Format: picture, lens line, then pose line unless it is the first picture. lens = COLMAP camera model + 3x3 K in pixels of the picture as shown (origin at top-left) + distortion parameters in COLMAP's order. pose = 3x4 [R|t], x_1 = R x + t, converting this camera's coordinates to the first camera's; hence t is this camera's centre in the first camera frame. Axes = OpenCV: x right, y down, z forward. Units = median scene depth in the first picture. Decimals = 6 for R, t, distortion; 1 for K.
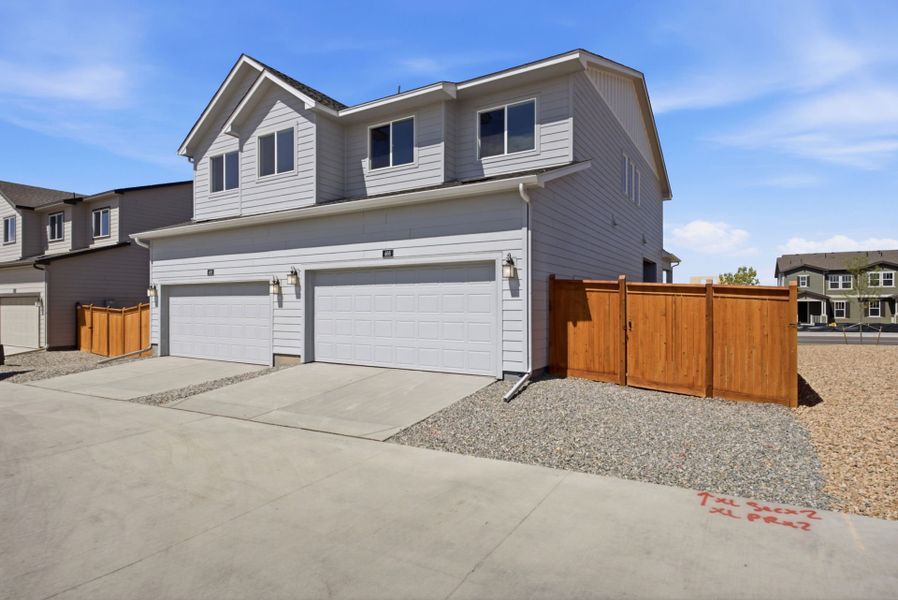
lens RADIAL K [[503.9, 0, 445.9], [0, 503.9, 303.1], [0, 0, 1]] dist [-0.007589, -0.001745]
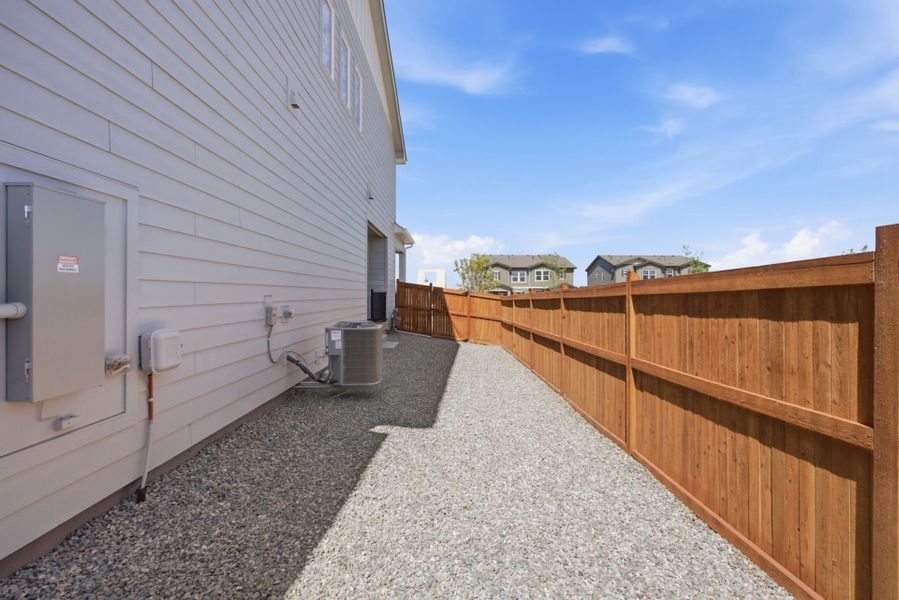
lens RADIAL K [[400.0, 0, 448.9], [0, 400.0, 295.3], [0, 0, 1]] dist [0.003571, -0.000119]
pose [[0.856660, 0.000390, 0.515880, 0.116509], [-0.004929, 0.999960, 0.007428, 0.000167], [-0.515857, -0.008906, 0.856628, 0.271715]]
